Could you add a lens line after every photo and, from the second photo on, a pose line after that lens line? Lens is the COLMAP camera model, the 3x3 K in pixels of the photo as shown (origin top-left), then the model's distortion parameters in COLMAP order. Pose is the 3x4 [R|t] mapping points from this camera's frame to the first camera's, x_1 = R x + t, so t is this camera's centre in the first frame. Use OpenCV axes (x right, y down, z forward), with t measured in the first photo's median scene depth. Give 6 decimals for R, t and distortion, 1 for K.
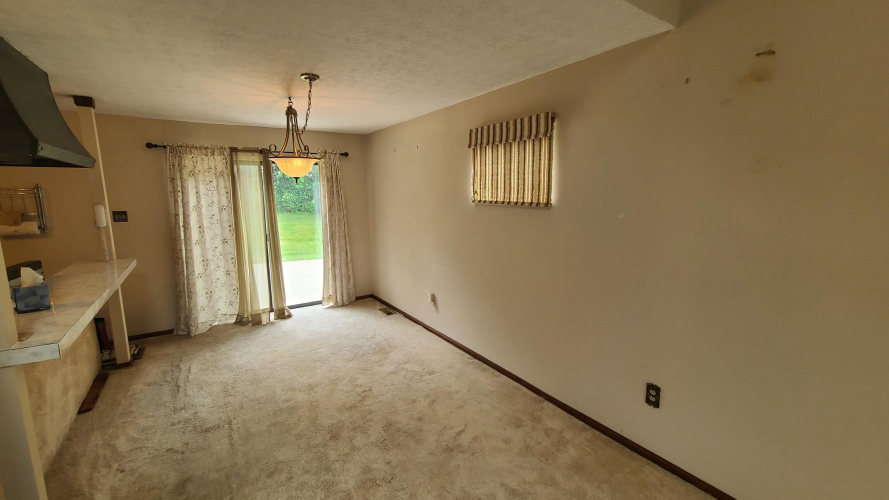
lens RADIAL K [[362.4, 0, 444.4], [0, 362.4, 249.9], [0, 0, 1]] dist [0.001681, 0.000048]
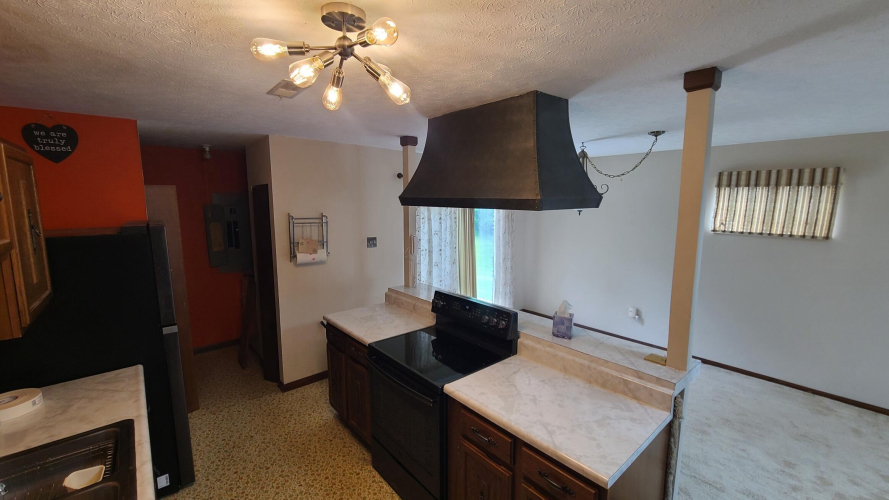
lens RADIAL K [[362.4, 0, 444.4], [0, 362.4, 251.2], [0, 0, 1]] dist [0.001681, 0.000048]
pose [[0.993563, -0.006139, 0.113115, -1.004038], [0.008196, 0.999809, -0.017731, -0.057062], [-0.112985, 0.018544, 0.993424, -0.091205]]
